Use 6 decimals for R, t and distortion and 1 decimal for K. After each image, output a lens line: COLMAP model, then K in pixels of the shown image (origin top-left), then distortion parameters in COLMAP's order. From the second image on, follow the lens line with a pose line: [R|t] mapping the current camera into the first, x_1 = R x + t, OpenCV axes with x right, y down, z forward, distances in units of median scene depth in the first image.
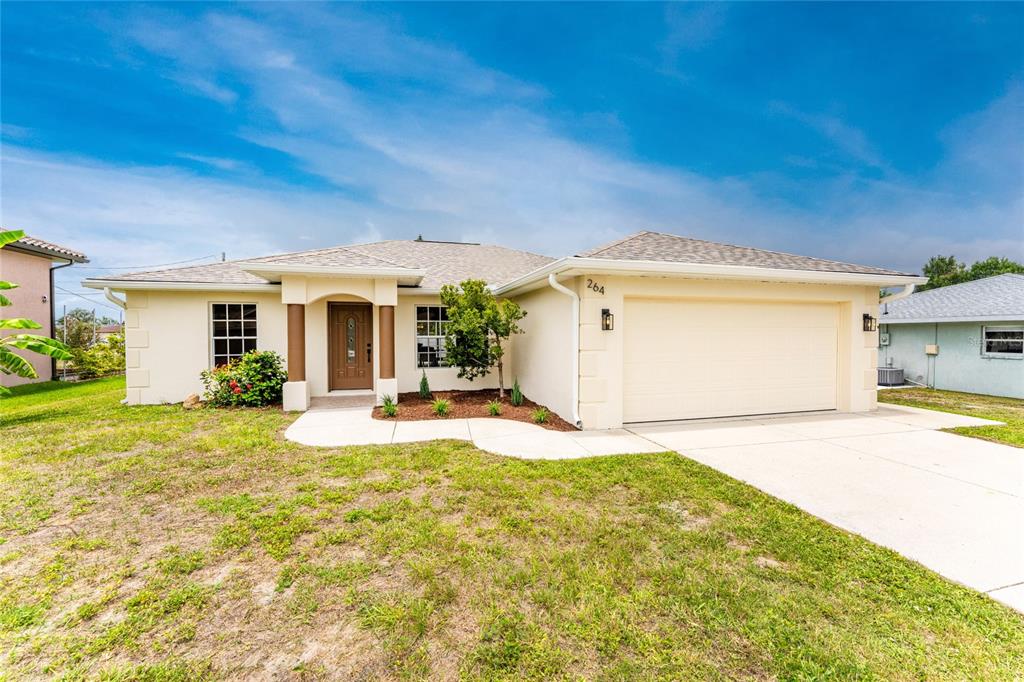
lens RADIAL K [[403.8, 0, 500.3], [0, 403.8, 344.4], [0, 0, 1]] dist [-0.002325, -0.000142]
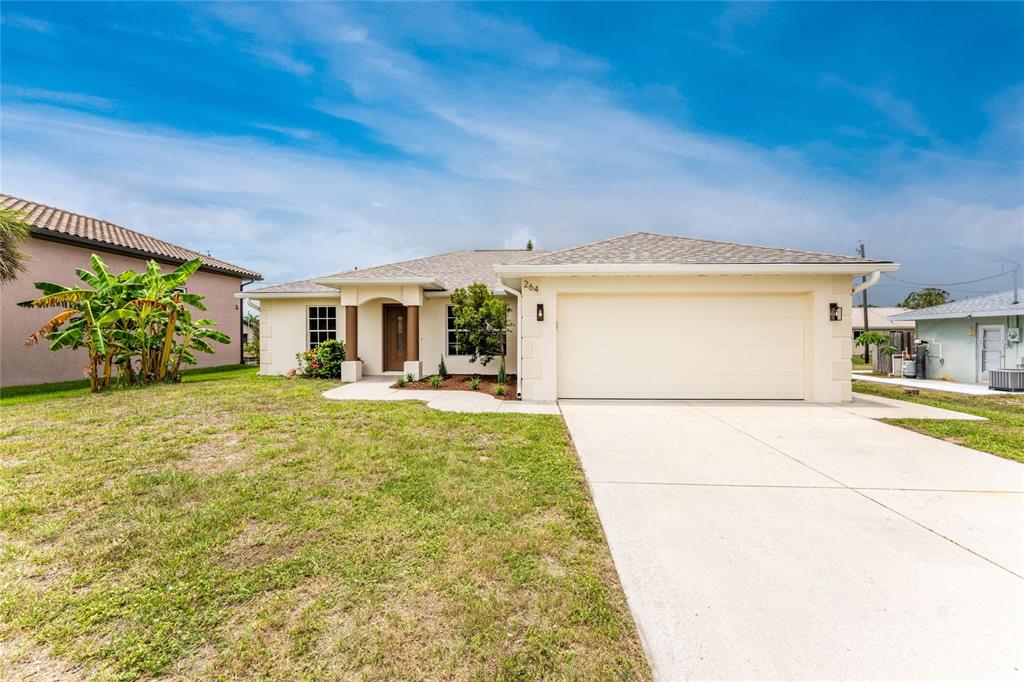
lens RADIAL K [[411.9, 0, 512.0], [0, 411.9, 341.0], [0, 0, 1]] dist [0.003130, 0.000085]
pose [[0.953091, 0.004348, -0.302654, 0.419825], [-0.008169, 0.999902, -0.011363, 0.030820], [0.302575, 0.013302, 0.953033, -0.174683]]
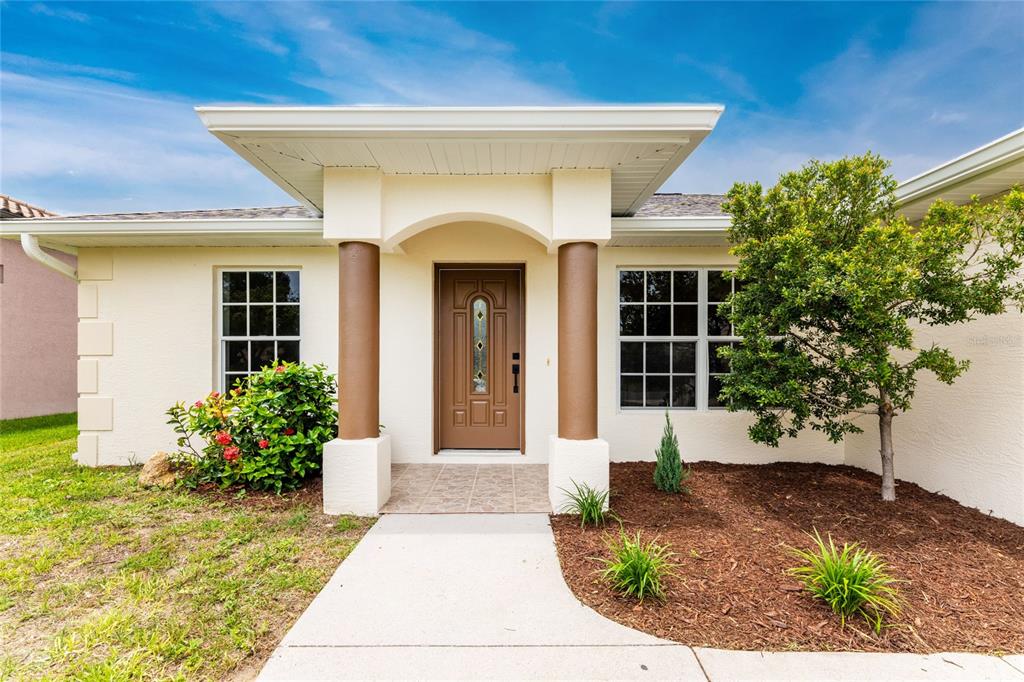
lens RADIAL K [[437.0, 0, 510.0], [0, 437.0, 363.6], [0, 0, 1]] dist [-0.001495, -0.000611]
pose [[0.970181, 0.005232, -0.242327, -0.233926], [-0.010365, 0.999748, -0.019910, 0.023246], [0.242162, 0.021828, 0.969990, 0.567171]]
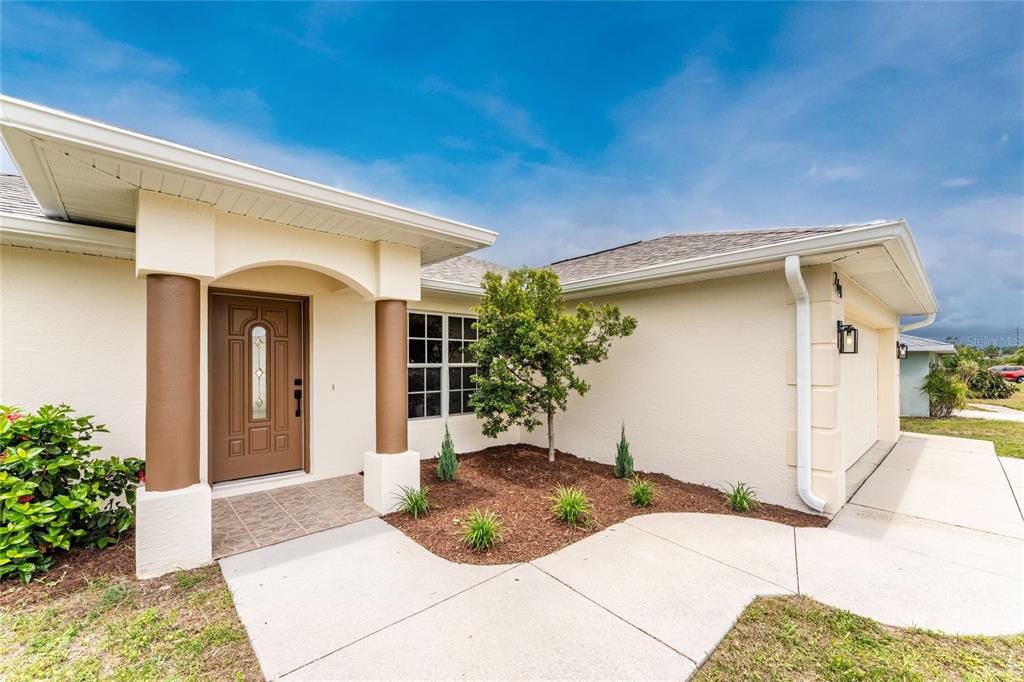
lens RADIAL K [[410.7, 0, 488.3], [0, 410.7, 361.9], [0, 0, 1]] dist [-0.002533, -0.000362]
pose [[0.890672, 0.000547, 0.454647, -0.386459], [0.011469, 0.999654, -0.023670, -0.009073], [-0.454502, 0.026297, 0.890357, 0.493294]]
